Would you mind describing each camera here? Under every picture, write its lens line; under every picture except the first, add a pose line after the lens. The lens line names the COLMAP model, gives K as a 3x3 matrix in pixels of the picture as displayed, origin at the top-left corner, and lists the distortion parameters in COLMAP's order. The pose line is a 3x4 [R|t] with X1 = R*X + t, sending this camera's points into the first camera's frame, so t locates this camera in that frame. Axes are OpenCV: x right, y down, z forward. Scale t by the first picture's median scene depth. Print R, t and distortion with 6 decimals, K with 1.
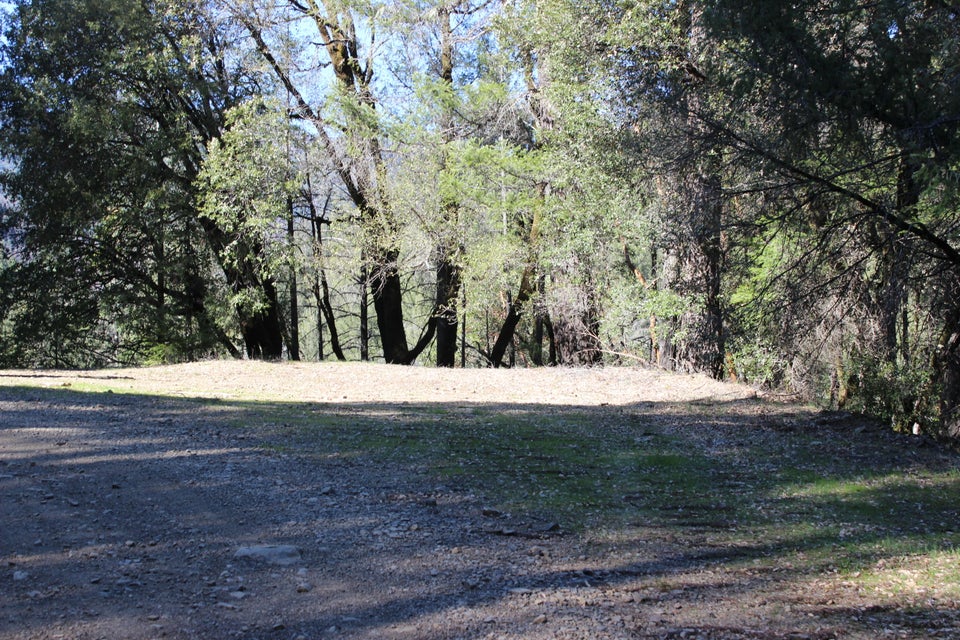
lens RADIAL K [[1549.9, 0, 422.5], [0, 1549.9, 317.9], [0, 0, 1]] dist [0.135979, 0.066998]
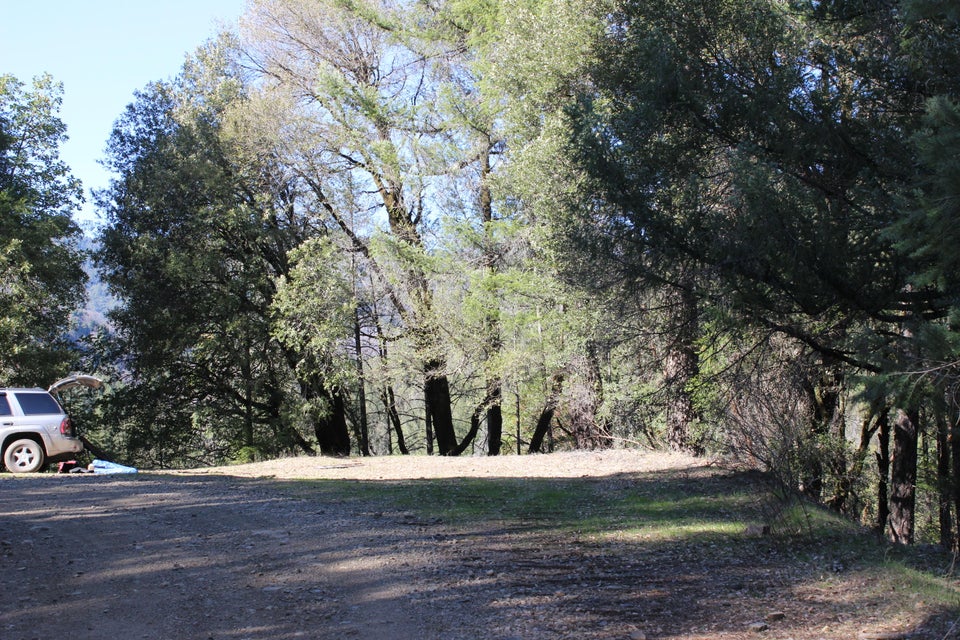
lens RADIAL K [[1538.3, 0, 480.0], [0, 1538.3, 320.0], [0, 0, 1]] dist [-0.044607, 0.222557]
pose [[0.998707, -0.044243, -0.025055, 0.045254], [0.042382, 0.996614, -0.070462, 0.010364], [0.028088, 0.069308, 0.997200, -0.181095]]
